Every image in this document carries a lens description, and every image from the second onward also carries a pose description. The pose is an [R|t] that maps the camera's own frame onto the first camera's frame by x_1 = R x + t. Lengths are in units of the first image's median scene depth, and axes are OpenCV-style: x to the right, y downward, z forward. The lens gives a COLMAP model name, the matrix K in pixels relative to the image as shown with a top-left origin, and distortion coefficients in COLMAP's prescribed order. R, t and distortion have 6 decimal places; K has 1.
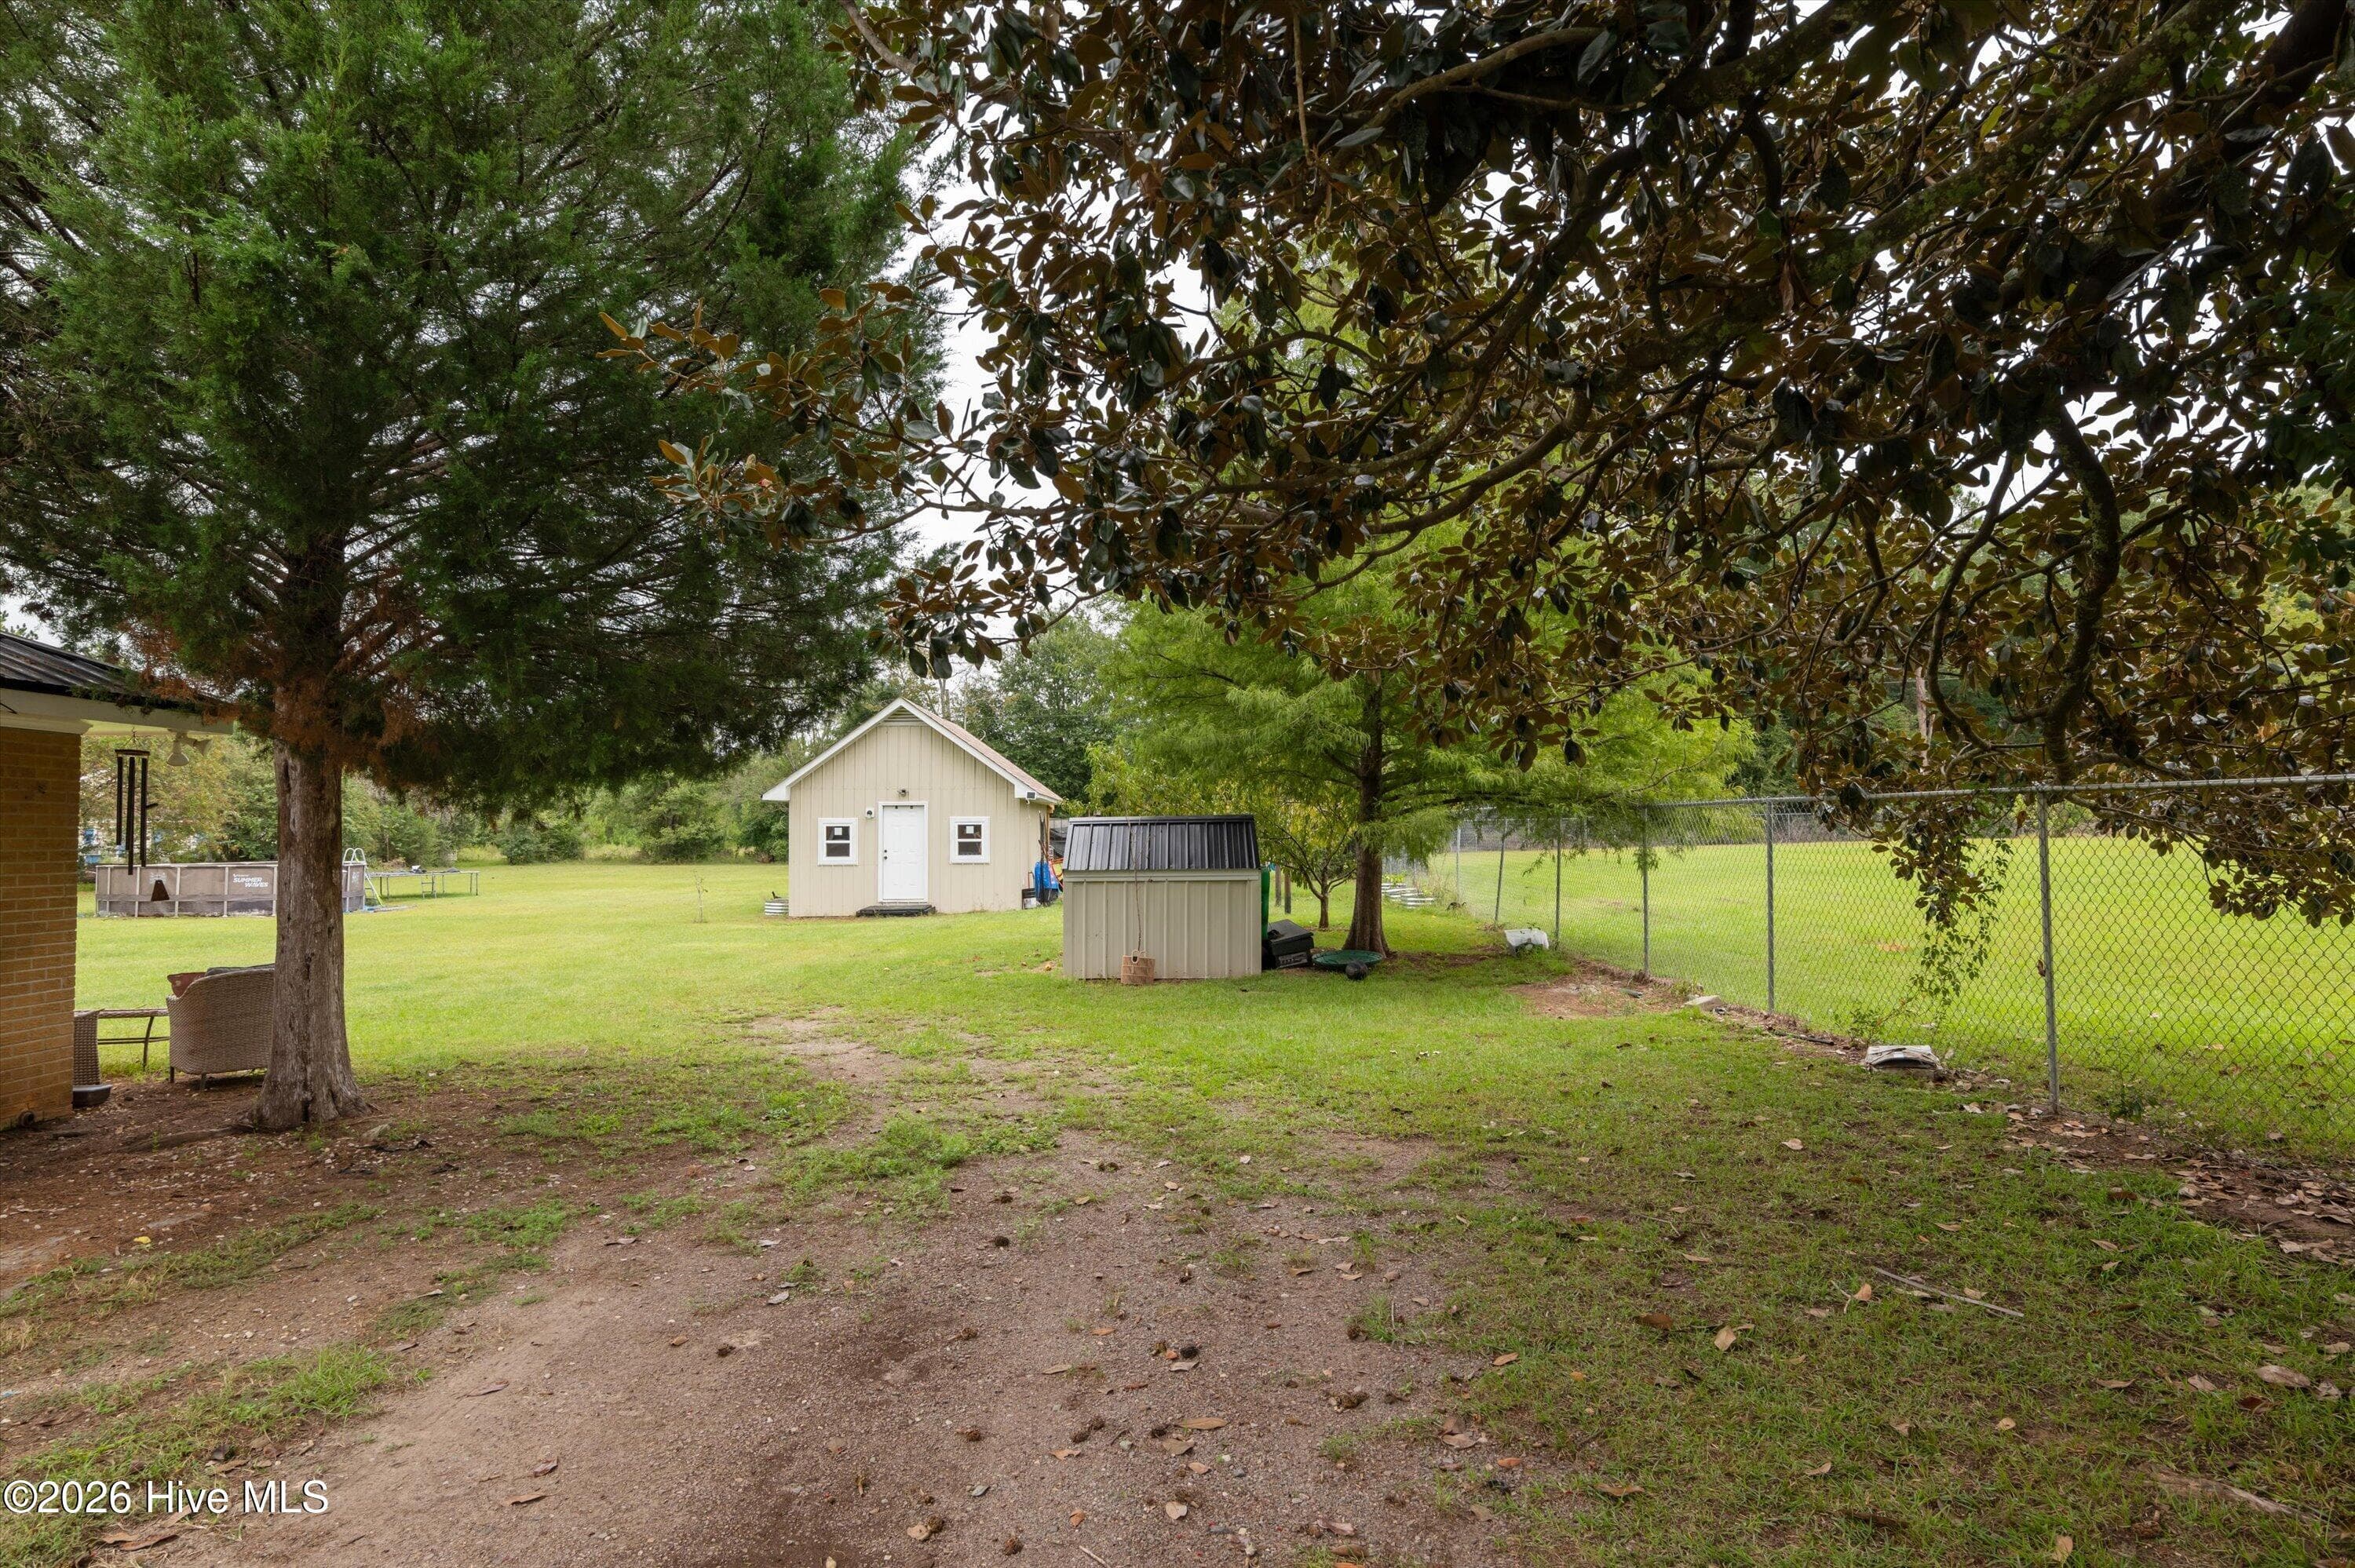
lens RADIAL K [[1321.5, 0, 1195.8], [0, 1321.5, 790.6], [0, 0, 1]] dist [-0.005403, -0.000747]
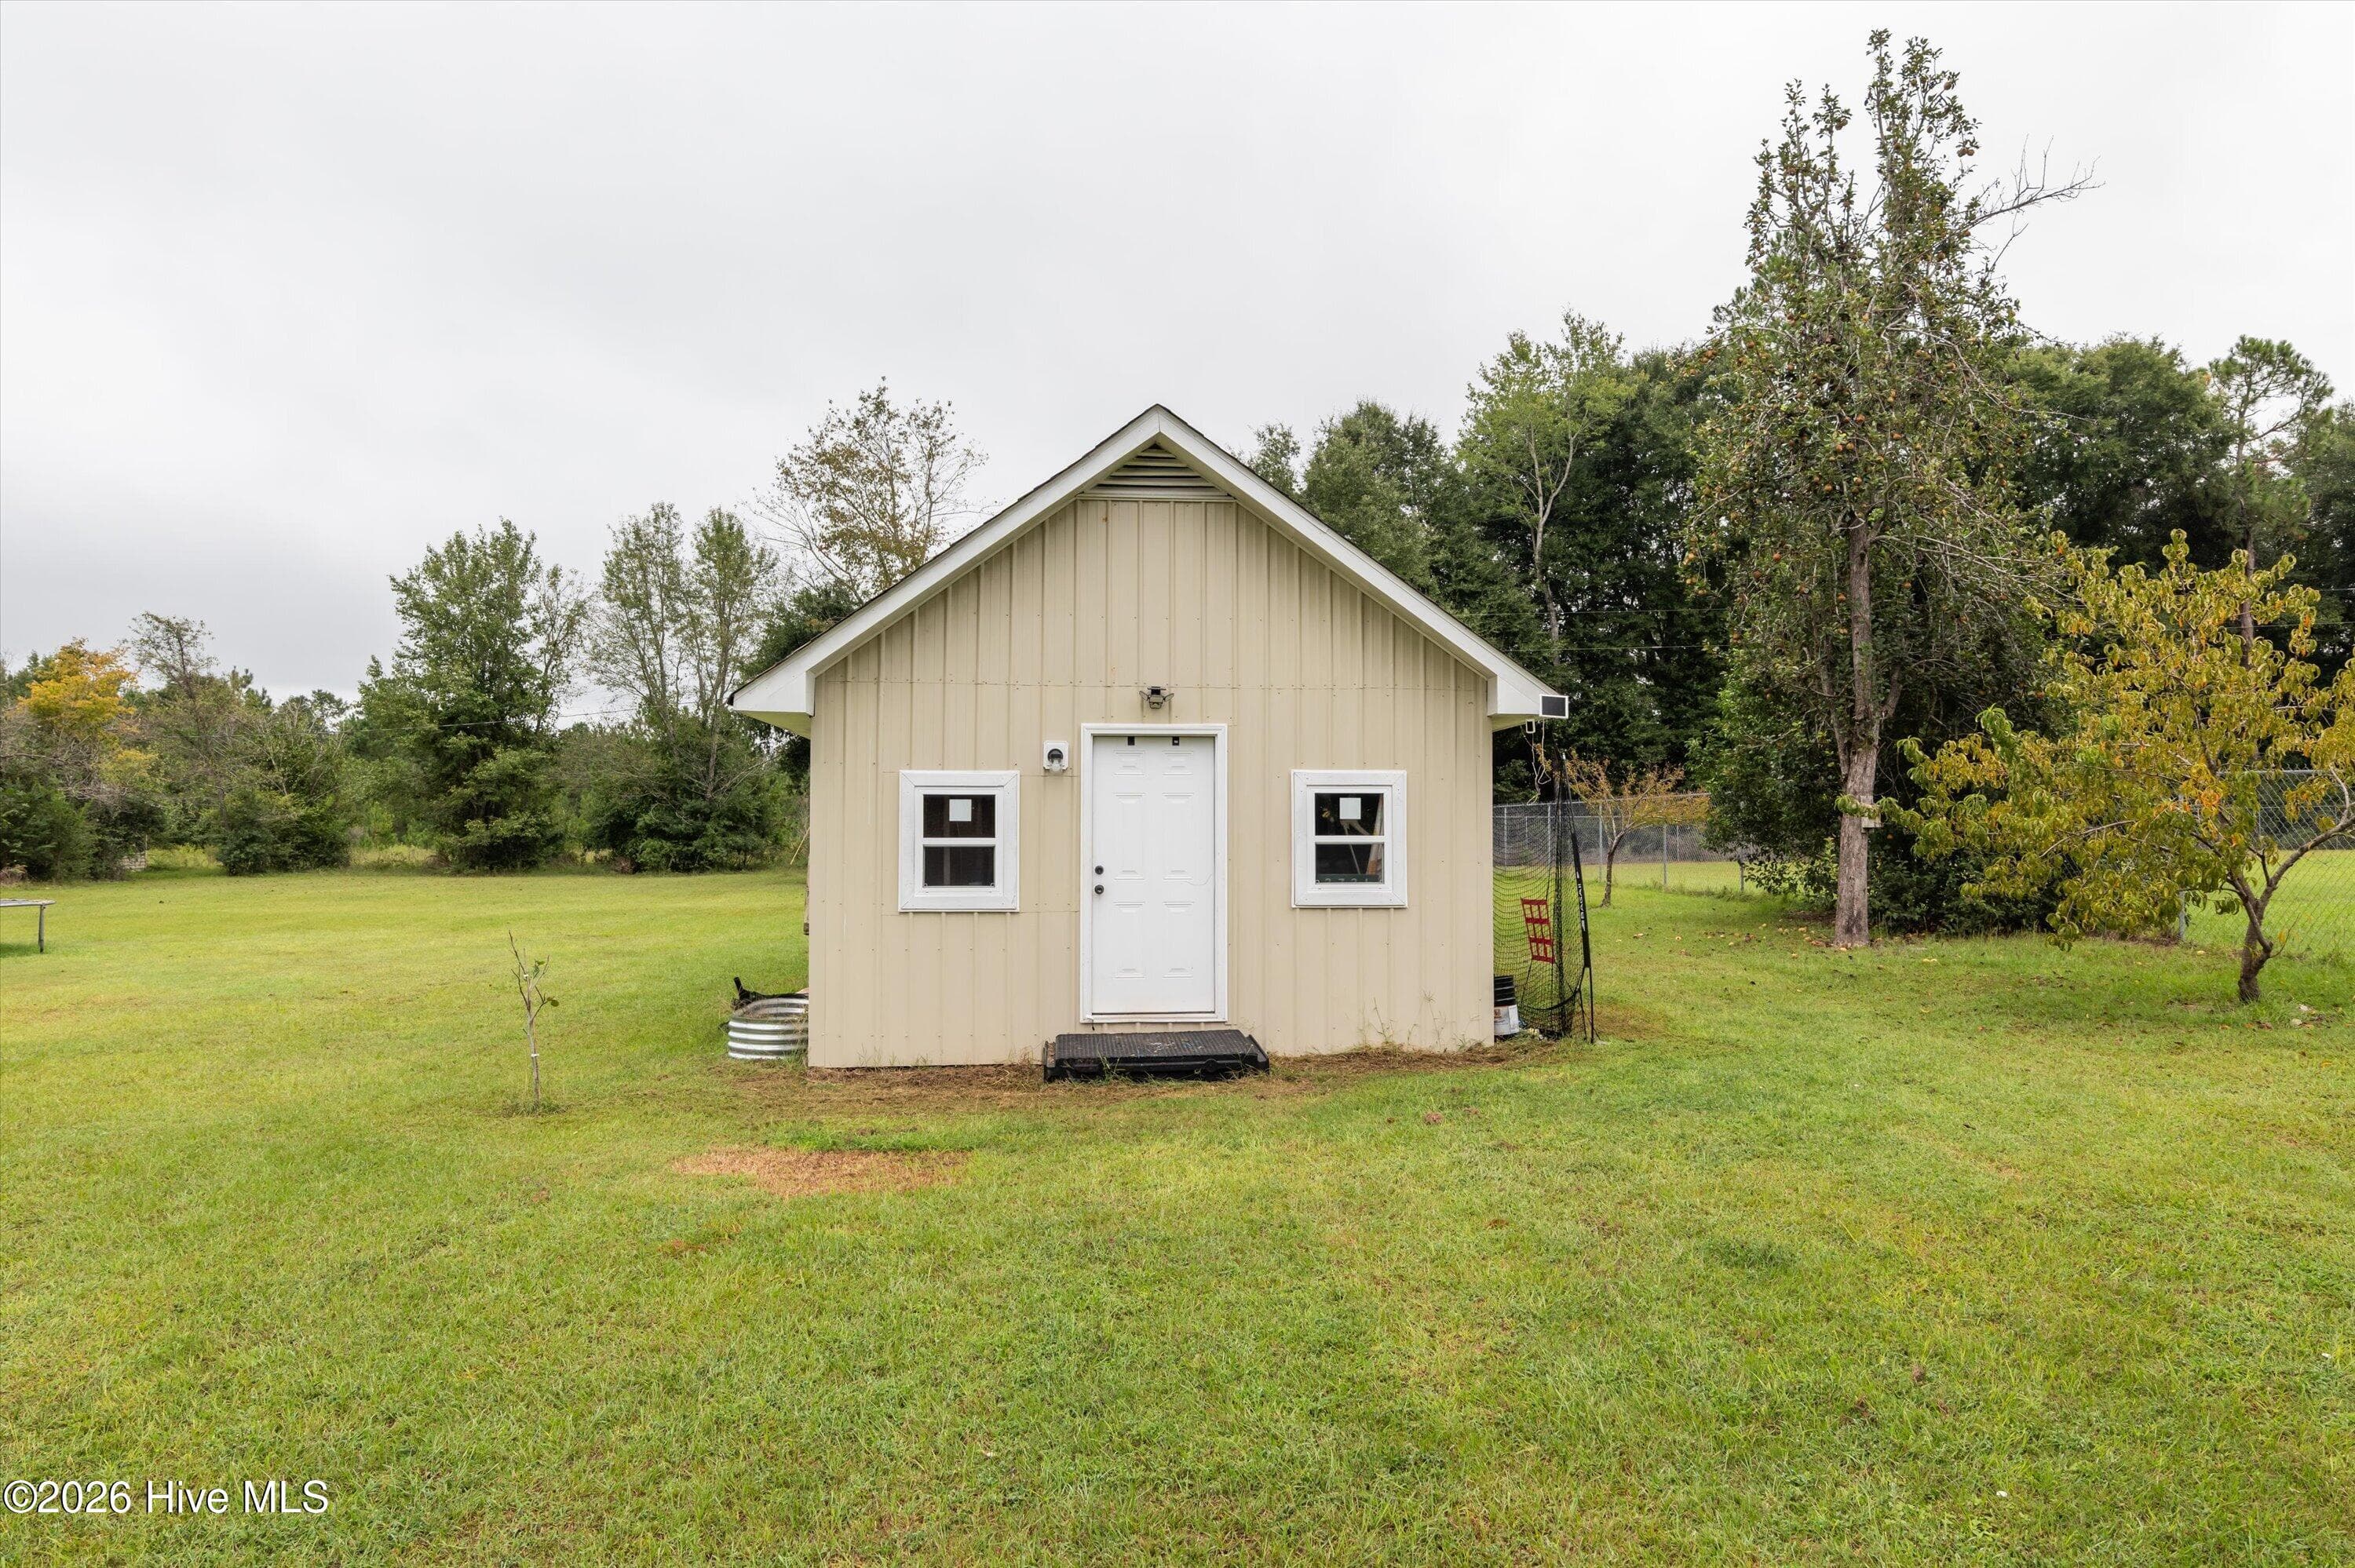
lens RADIAL K [[1435.7, 0, 1166.1], [0, 1435.7, 776.5], [0, 0, 1]] dist [0.005314, -0.000017]
pose [[0.998168, 0.006957, 0.060109, -0.240593], [-0.006448, 0.999942, -0.008658, 0.024949], [-0.060165, 0.008255, 0.998154, 0.632933]]
